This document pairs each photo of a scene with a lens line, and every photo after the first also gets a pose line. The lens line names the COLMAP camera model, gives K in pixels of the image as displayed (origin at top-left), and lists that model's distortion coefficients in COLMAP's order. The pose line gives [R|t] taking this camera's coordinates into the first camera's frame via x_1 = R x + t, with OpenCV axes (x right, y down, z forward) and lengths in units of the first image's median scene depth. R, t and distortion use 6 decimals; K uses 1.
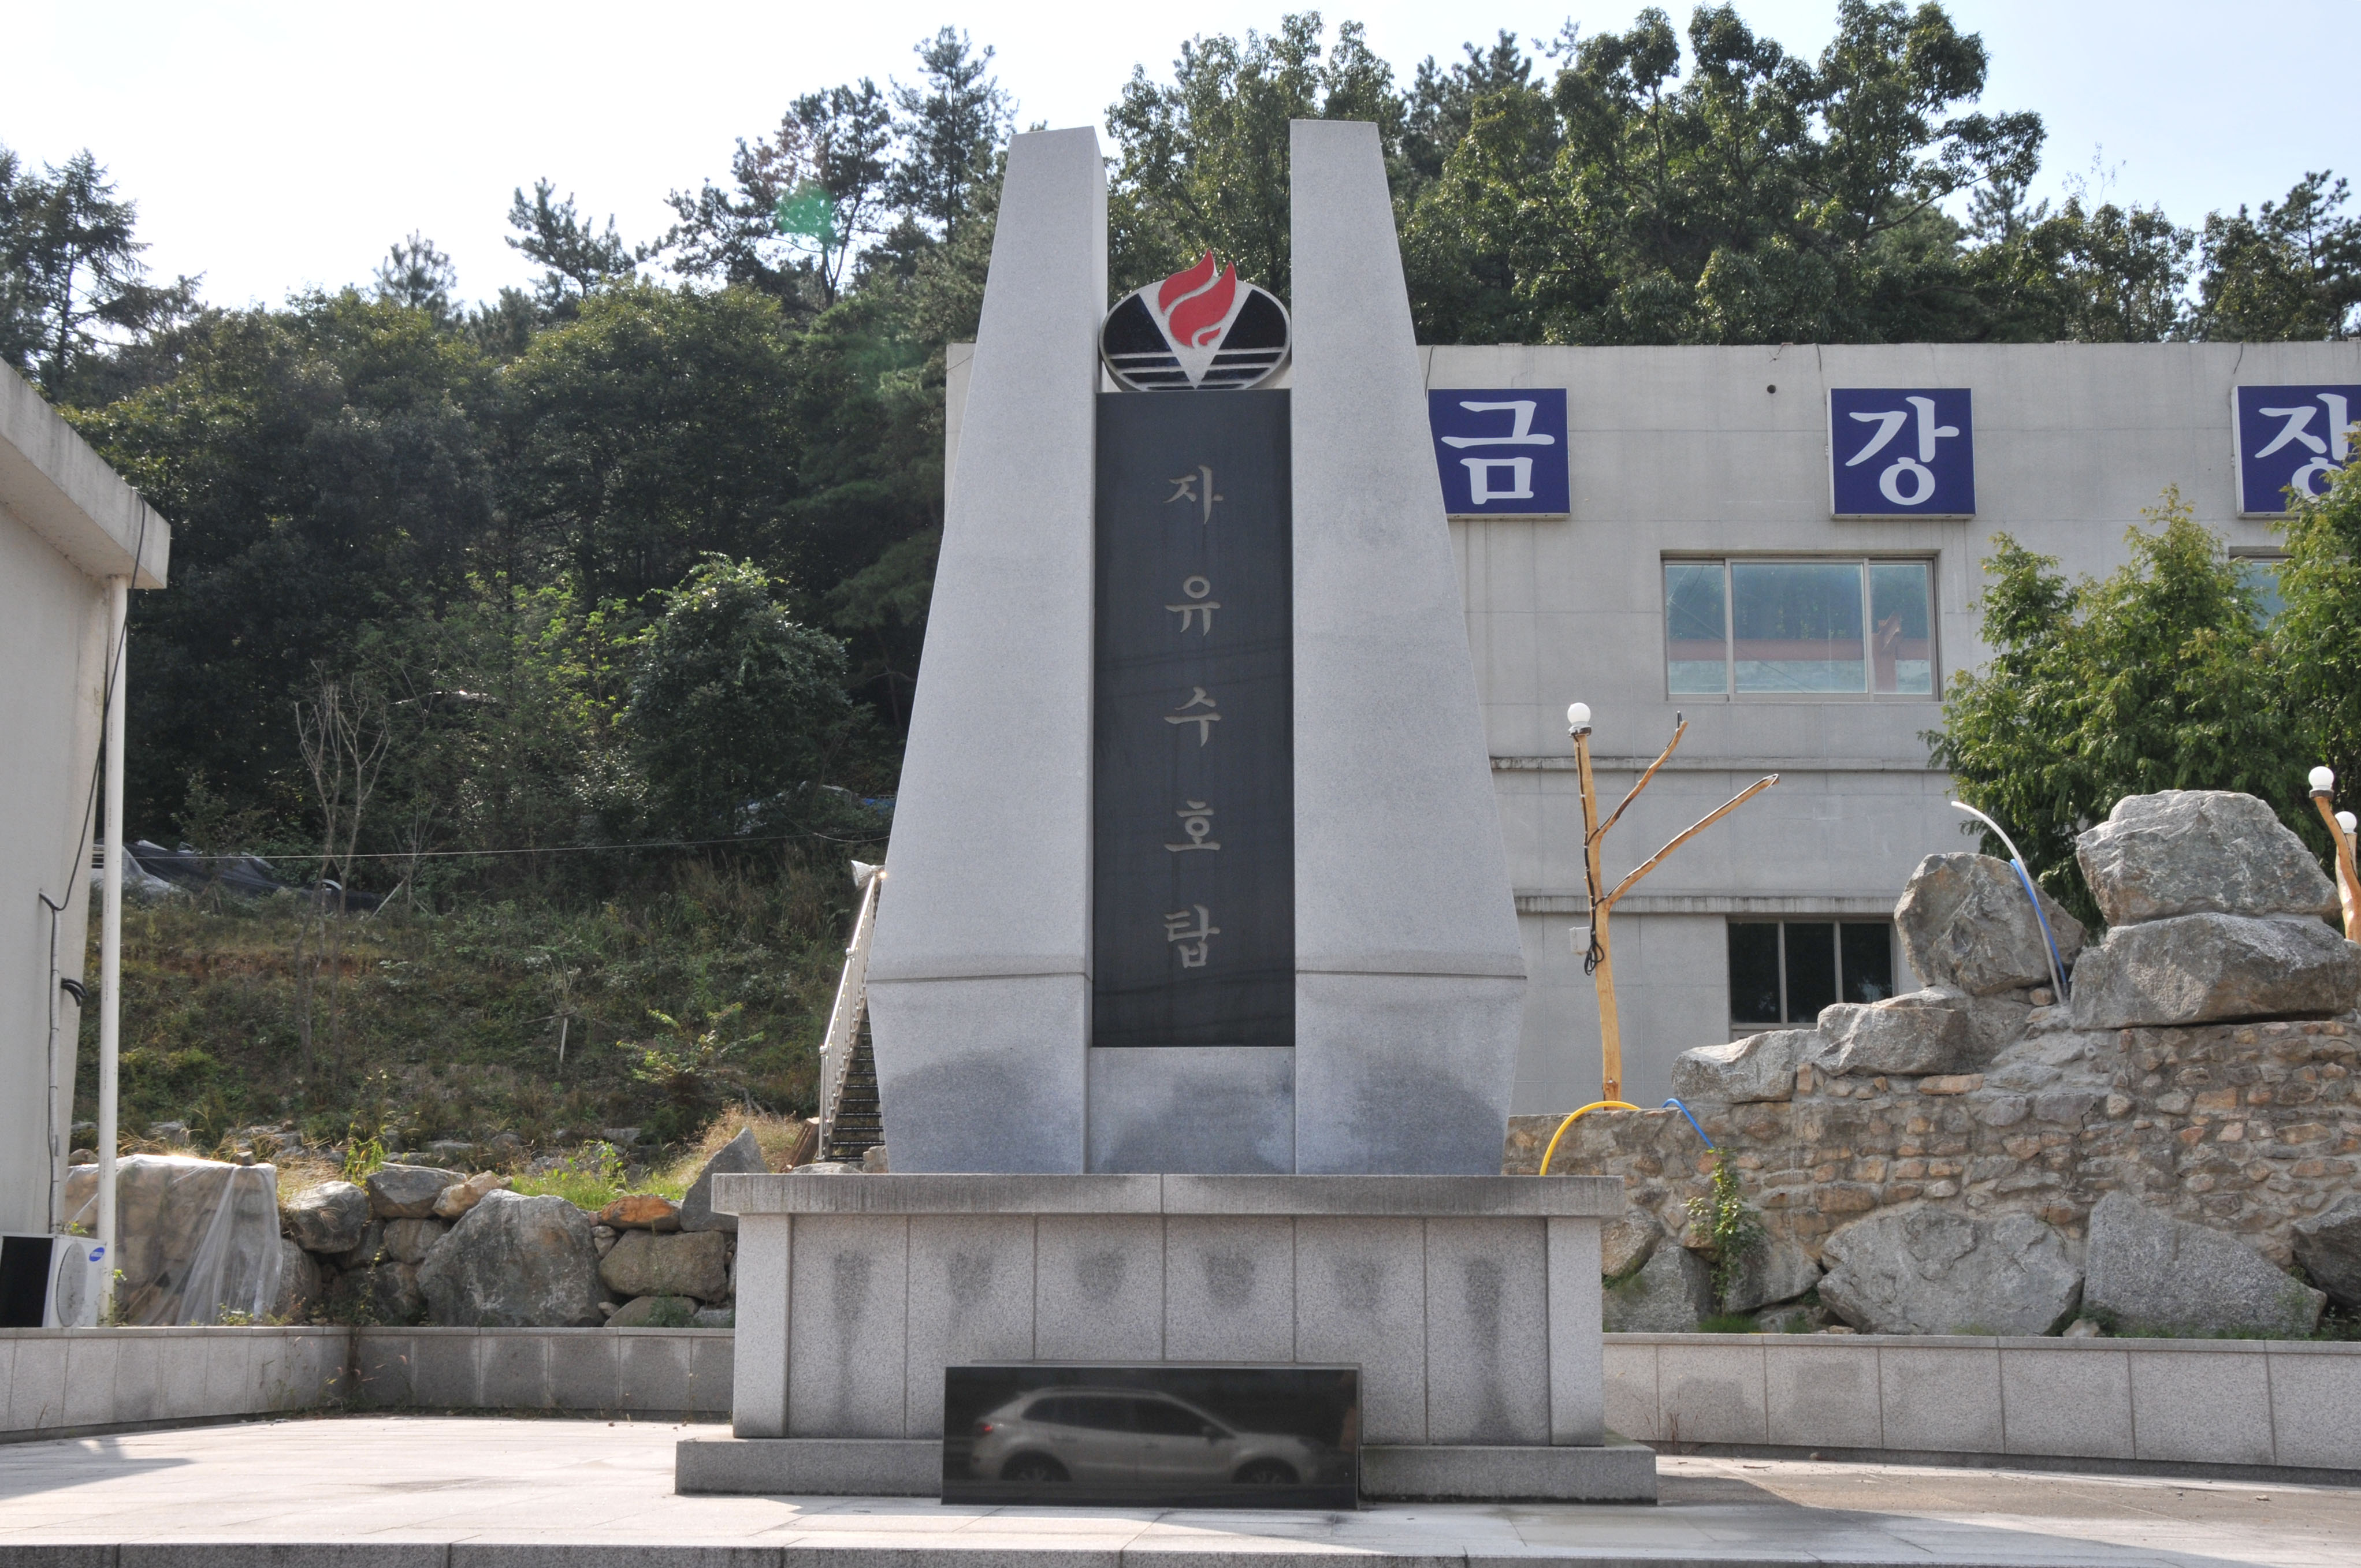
lens RADIAL K [[2638.0, 0, 1178.8], [0, 2638.0, 814.4], [0, 0, 1]] dist [0.028303, 0.072143]
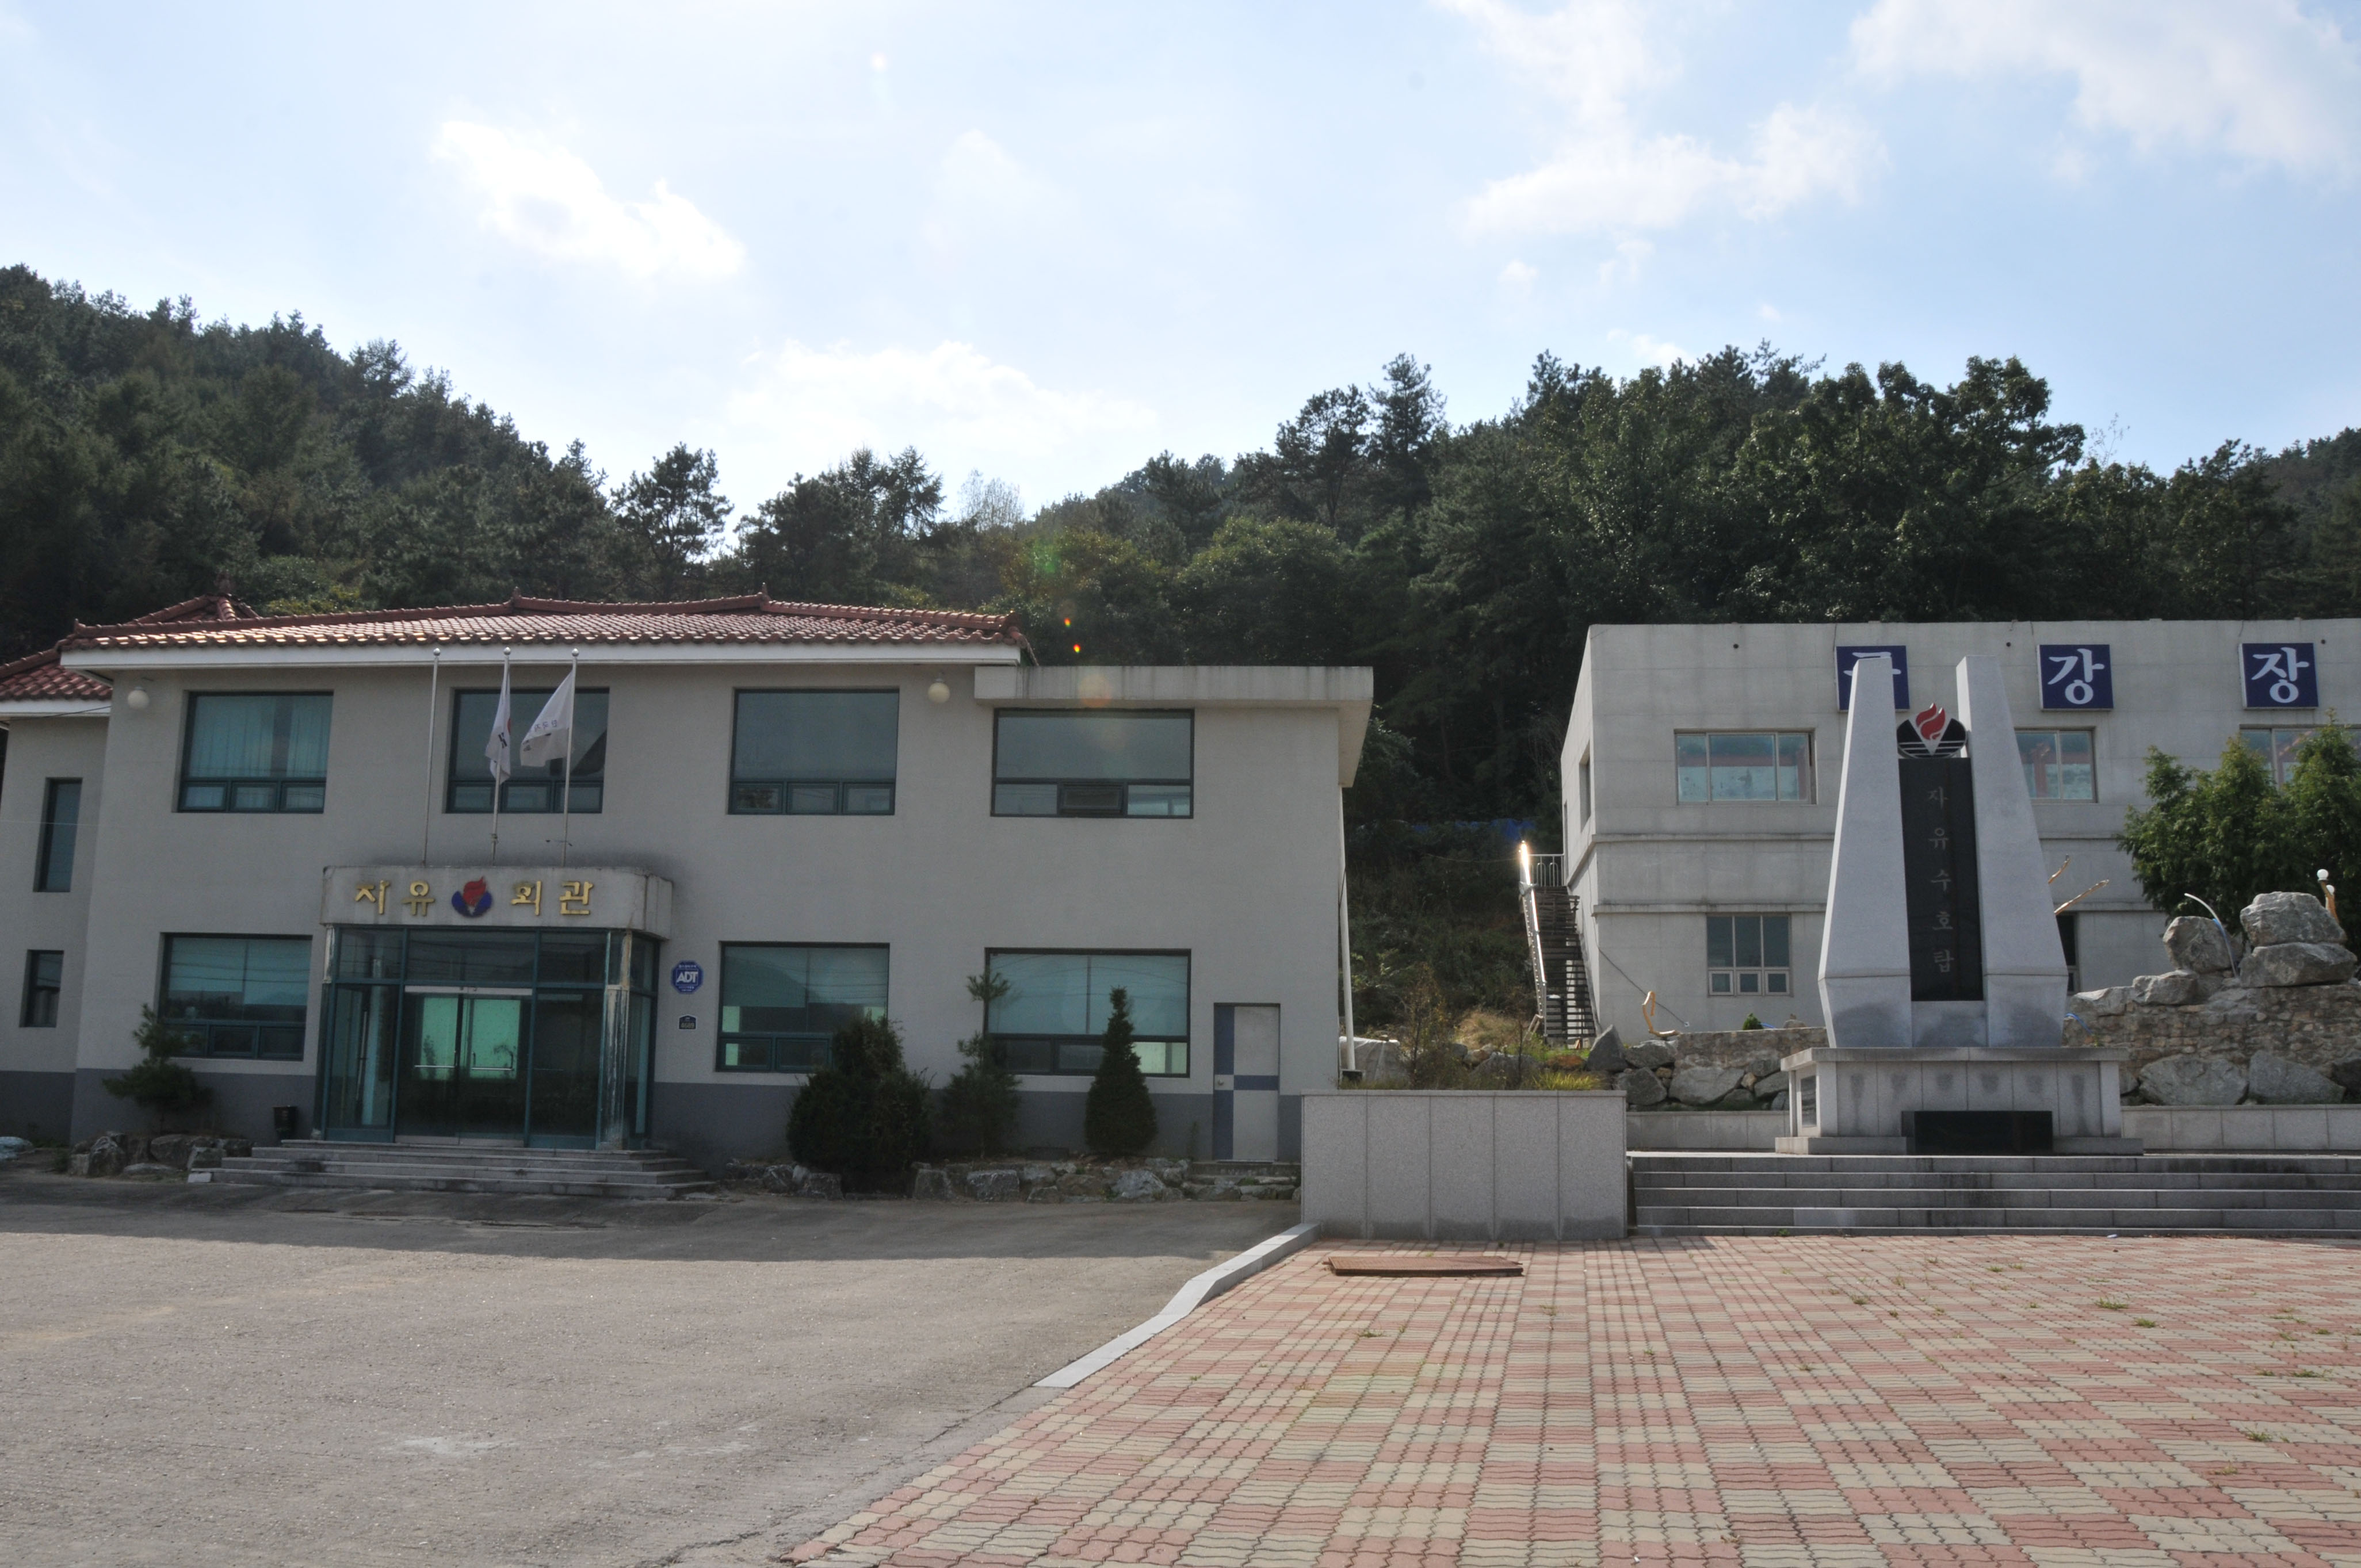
lens RADIAL K [[1845.7, 0, 1180.5], [0, 1845.7, 784.0], [0, 0, 1]] dist [-0.141167, 0.089765]
pose [[0.993741, -0.007501, -0.111457, -0.478225], [0.007383, 0.999972, -0.001471, -0.117554], [0.111465, 0.000639, 0.993768, -0.796396]]
